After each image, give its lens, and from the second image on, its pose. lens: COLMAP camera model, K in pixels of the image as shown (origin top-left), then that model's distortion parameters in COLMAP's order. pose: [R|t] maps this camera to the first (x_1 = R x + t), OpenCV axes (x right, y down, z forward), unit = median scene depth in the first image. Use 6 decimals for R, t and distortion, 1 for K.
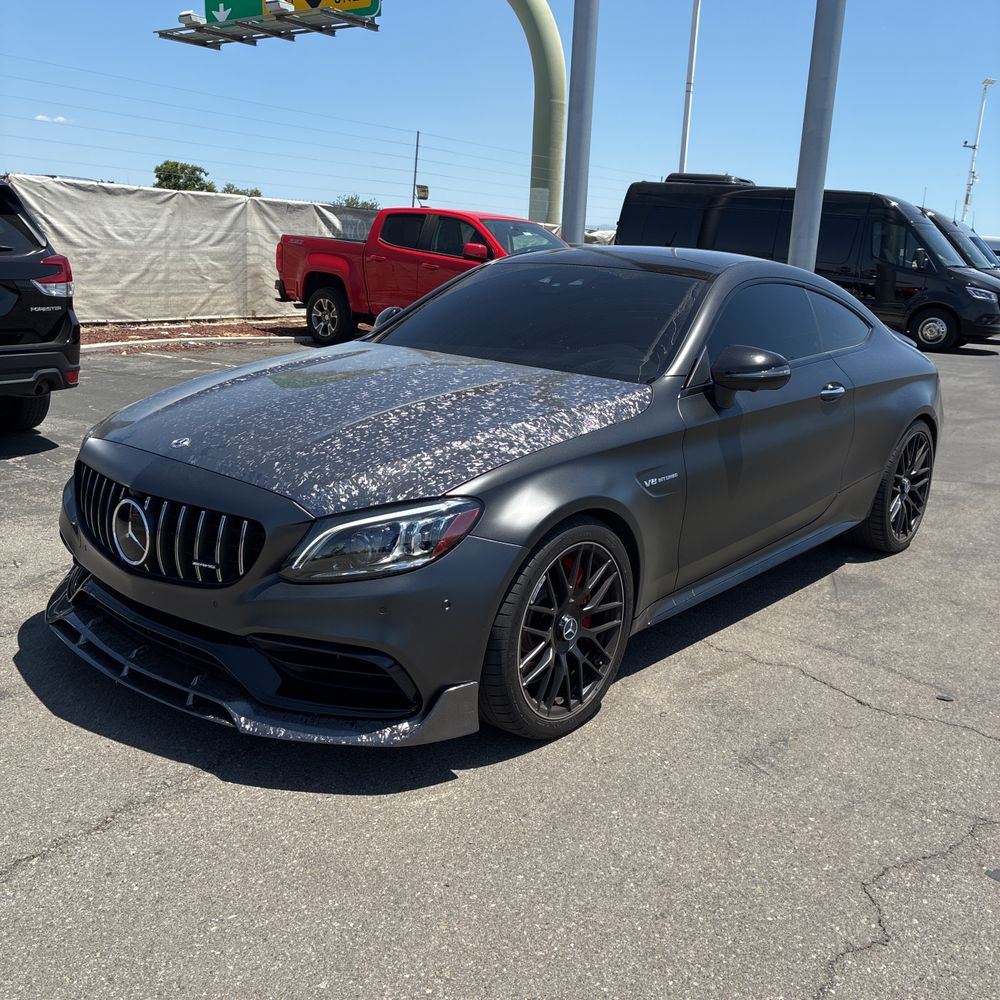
lens RADIAL K [[1020.3, 0, 498.6], [0, 1020.3, 514.0], [0, 0, 1]] dist [0.015174, 0.001100]
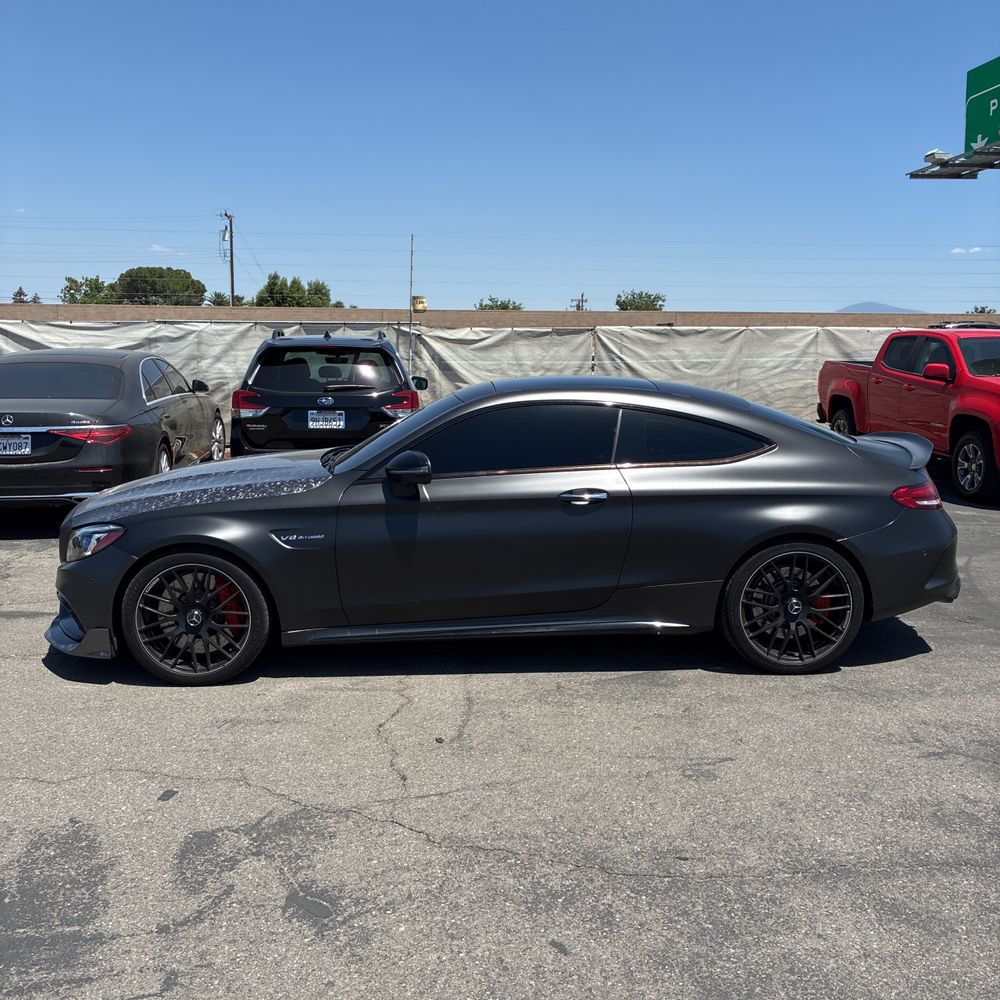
lens RADIAL K [[1018.3, 0, 492.9], [0, 1018.3, 501.4], [0, 0, 1]] dist [0.019496, -0.010913]
pose [[0.688081, 0.056550, -0.723427, 0.343883], [-0.149541, 0.986609, -0.065112, -0.007999], [0.710058, 0.152985, 0.687324, 0.046366]]
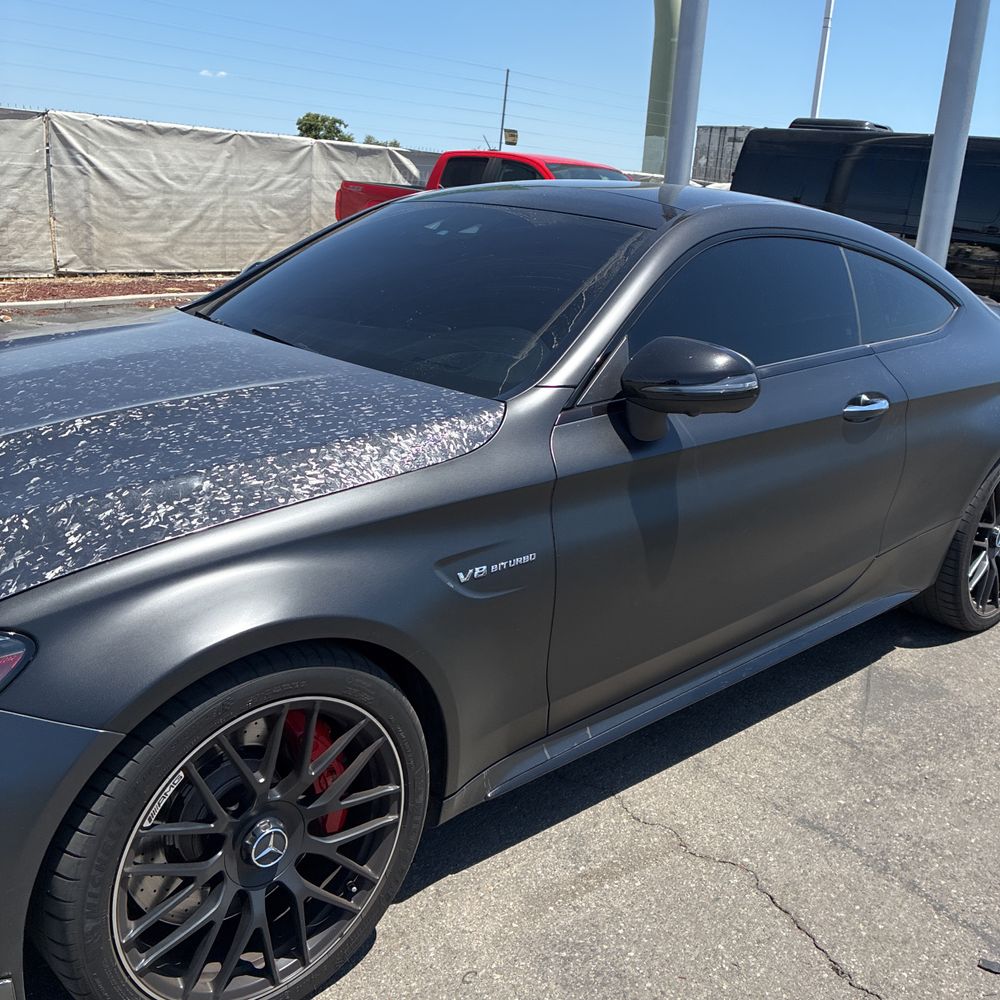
lens RADIAL K [[1018.3, 0, 492.9], [0, 1018.3, 501.4], [0, 0, 1]] dist [0.019496, -0.010913]
pose [[0.990487, 0.050418, -0.128034, 0.056651], [-0.046604, 0.998381, 0.032615, -0.022428], [0.129471, -0.026338, 0.991233, 0.104578]]
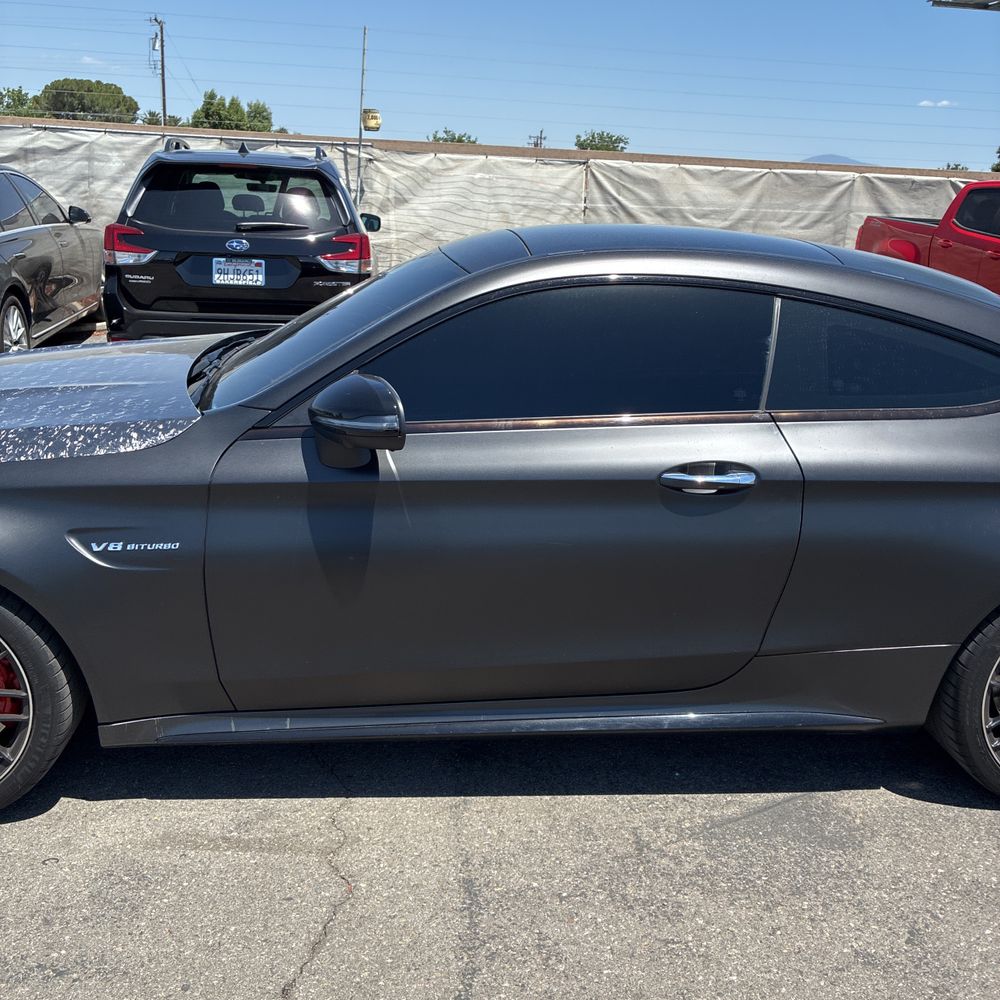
lens RADIAL K [[1028.2, 0, 475.8], [0, 1028.2, 499.5], [0, 0, 1]] dist [-0.019007, 0.054253]
pose [[0.710889, 0.183431, -0.678963, 0.199399], [-0.183311, 0.980347, 0.072923, -0.040081], [0.678995, 0.072621, 0.730542, 0.157048]]
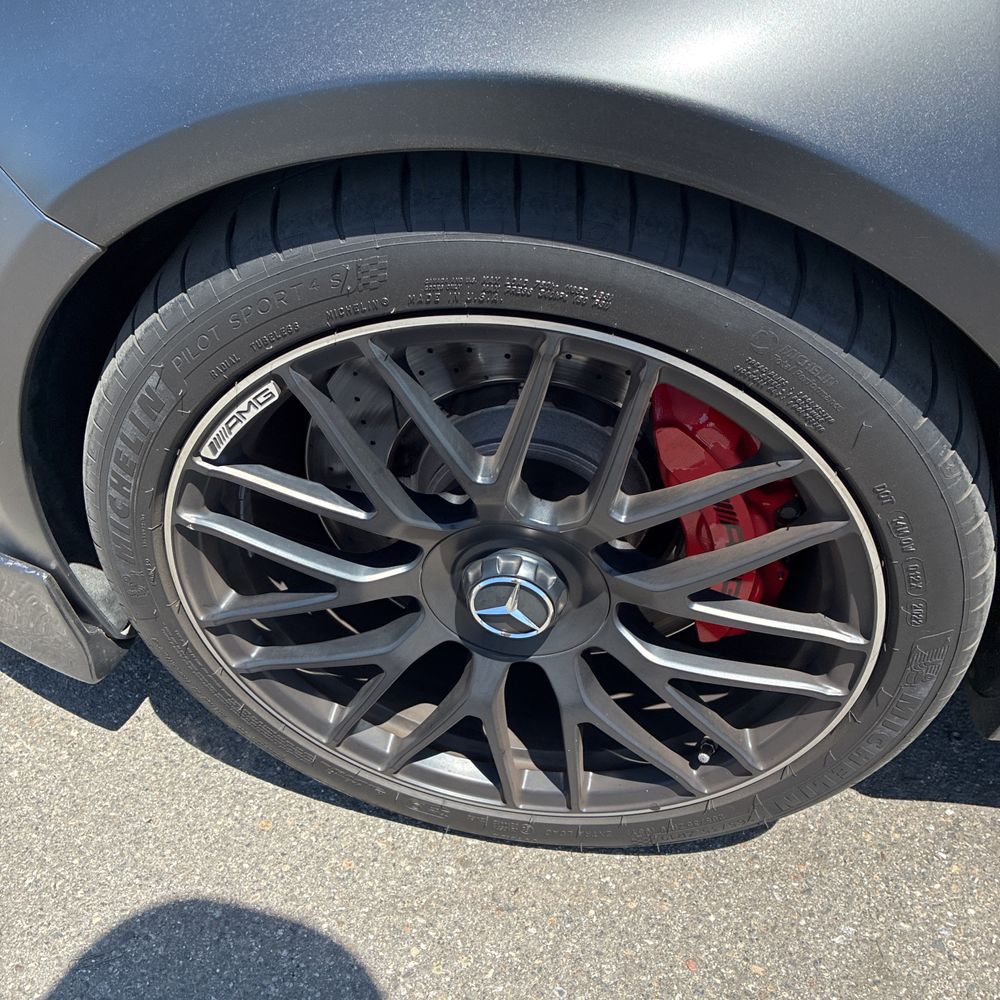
lens RADIAL K [[1018.3, 0, 492.9], [0, 1018.3, 501.4], [0, 0, 1]] dist [0.019496, -0.010913]
pose [[0.509079, 0.556896, -0.656281, 0.049852], [-0.183387, 0.815151, 0.549453, -0.011268], [0.840956, -0.159362, 0.517104, 0.194137]]
